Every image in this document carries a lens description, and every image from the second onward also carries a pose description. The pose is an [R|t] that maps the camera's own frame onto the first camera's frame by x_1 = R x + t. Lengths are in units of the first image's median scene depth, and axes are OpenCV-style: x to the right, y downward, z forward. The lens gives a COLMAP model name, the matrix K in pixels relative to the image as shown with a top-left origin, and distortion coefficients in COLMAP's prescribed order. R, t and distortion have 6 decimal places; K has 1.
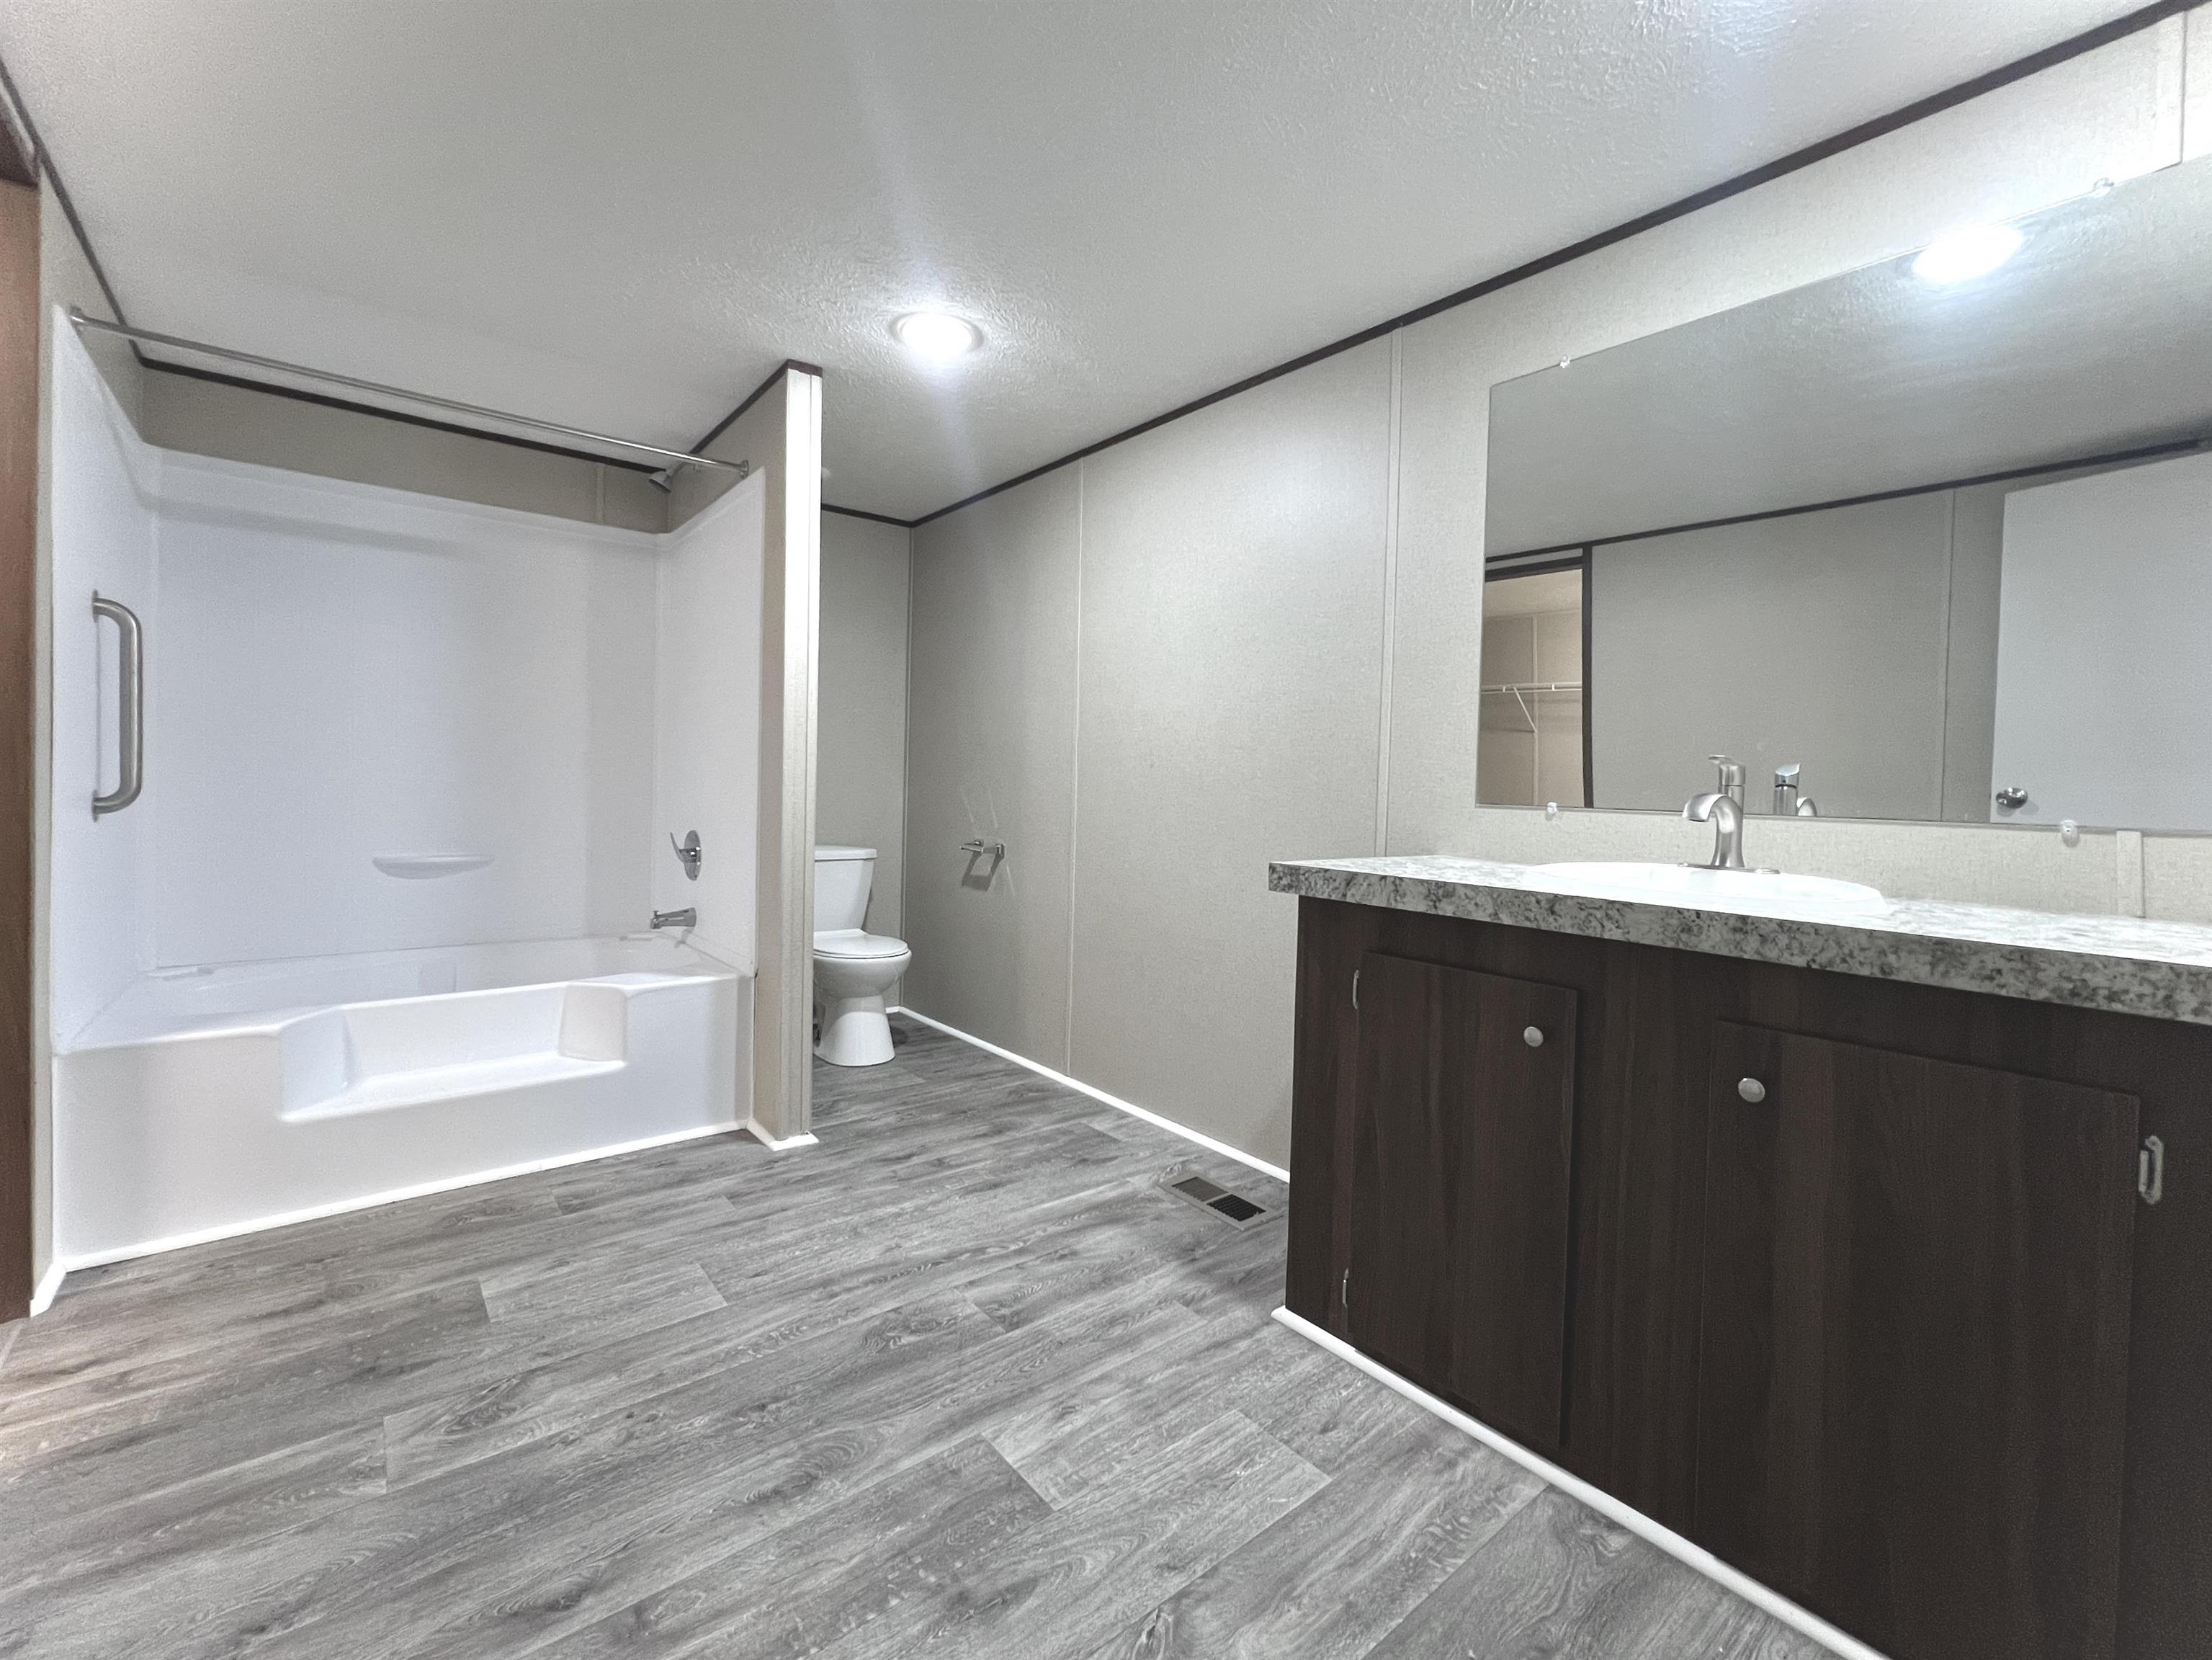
lens RADIAL K [[912.0, 0, 1106.0], [0, 912.0, 830.0], [0, 0, 1]] dist [0.000317, 0.000276]
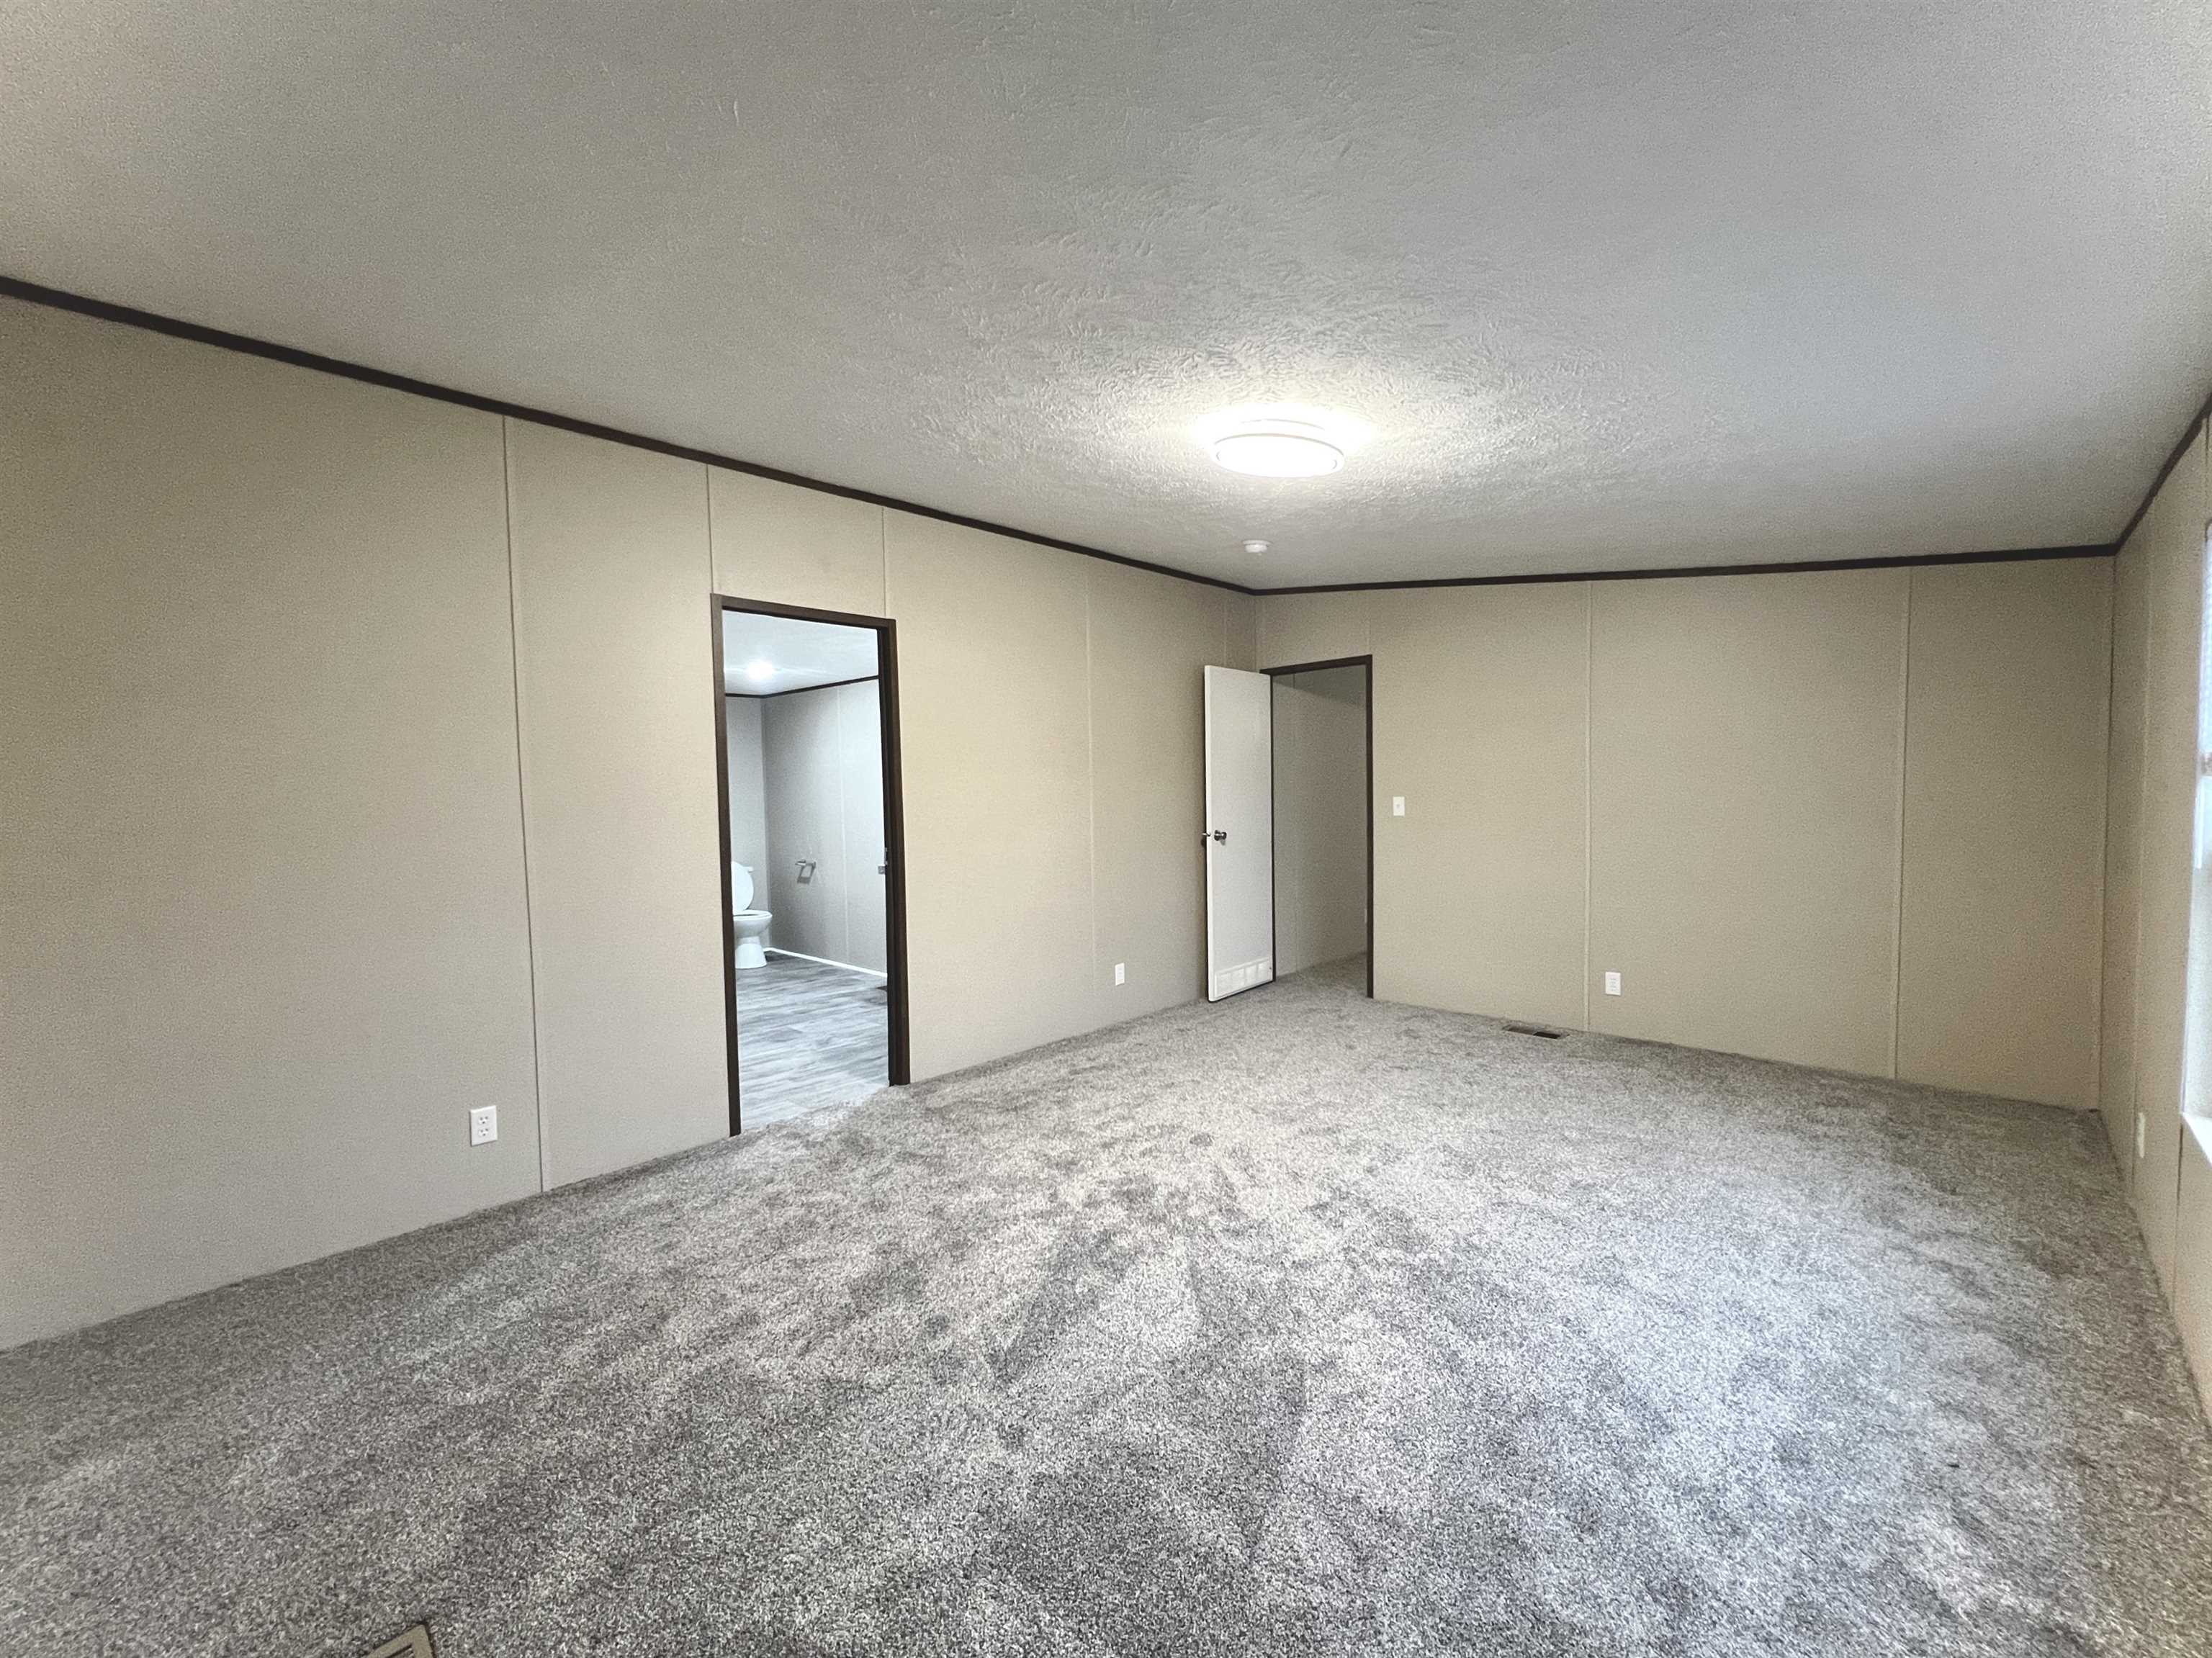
lens RADIAL K [[911.8, 0, 1106.0], [0, 911.8, 829.0], [0, 0, 1]] dist [0.000317, 0.000276]
pose [[0.992192, -0.053786, 0.112524, 0.571553], [0.054046, 0.998538, 0.000738, -0.043192], [-0.112399, 0.005350, 0.993649, -2.080290]]
